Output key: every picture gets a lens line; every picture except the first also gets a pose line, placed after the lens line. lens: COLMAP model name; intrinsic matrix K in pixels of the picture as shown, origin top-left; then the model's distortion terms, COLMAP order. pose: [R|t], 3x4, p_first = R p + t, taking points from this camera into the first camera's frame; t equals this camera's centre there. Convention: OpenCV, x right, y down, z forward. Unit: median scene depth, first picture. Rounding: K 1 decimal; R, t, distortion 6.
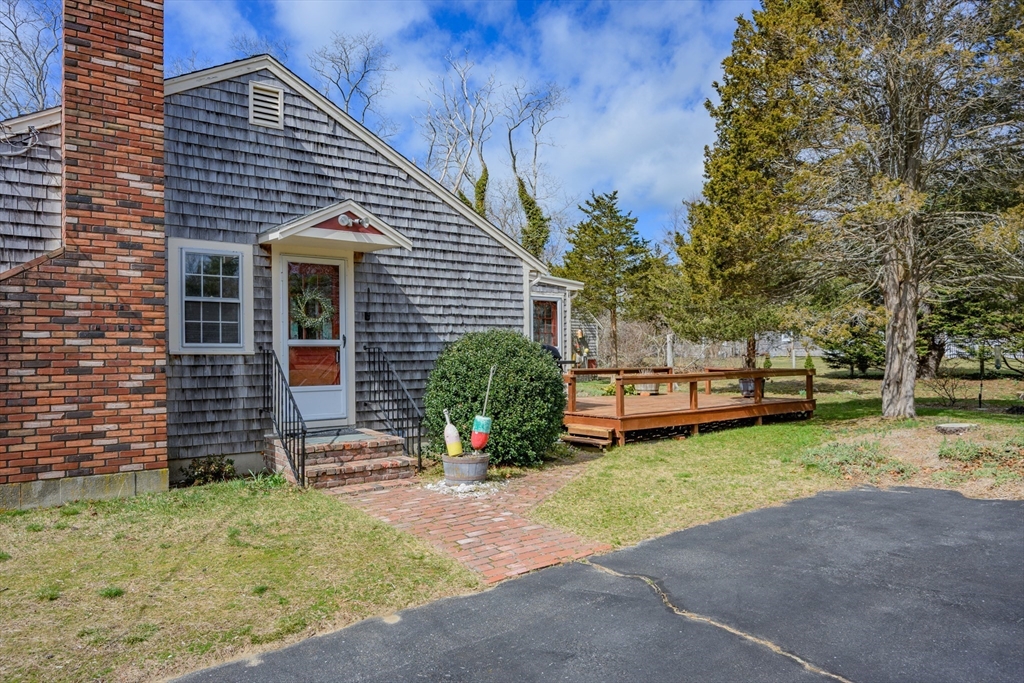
lens RADIAL K [[697.5, 0, 512.0], [0, 697.5, 341.5], [0, 0, 1]] dist [0.002305, 0.000850]
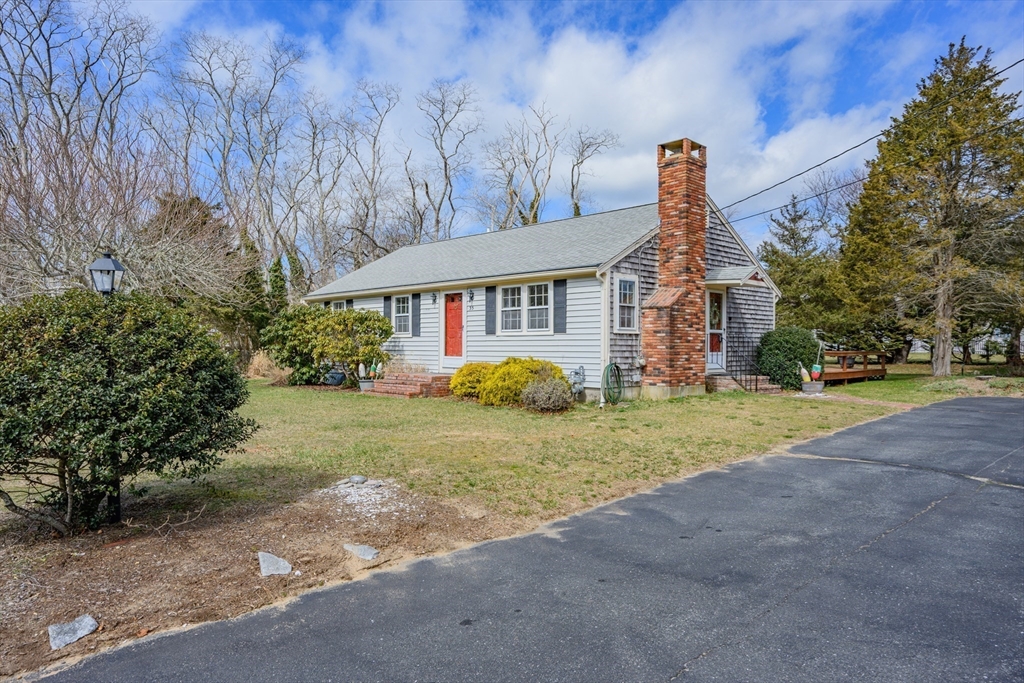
lens RADIAL K [[697.5, 0, 512.0], [0, 697.5, 341.5], [0, 0, 1]] dist [0.002305, 0.000850]
pose [[0.990543, 0.013237, 0.136560, -1.133132], [-0.013970, 0.999893, 0.004405, 0.030293], [-0.136487, -0.006271, 0.990622, -0.937034]]
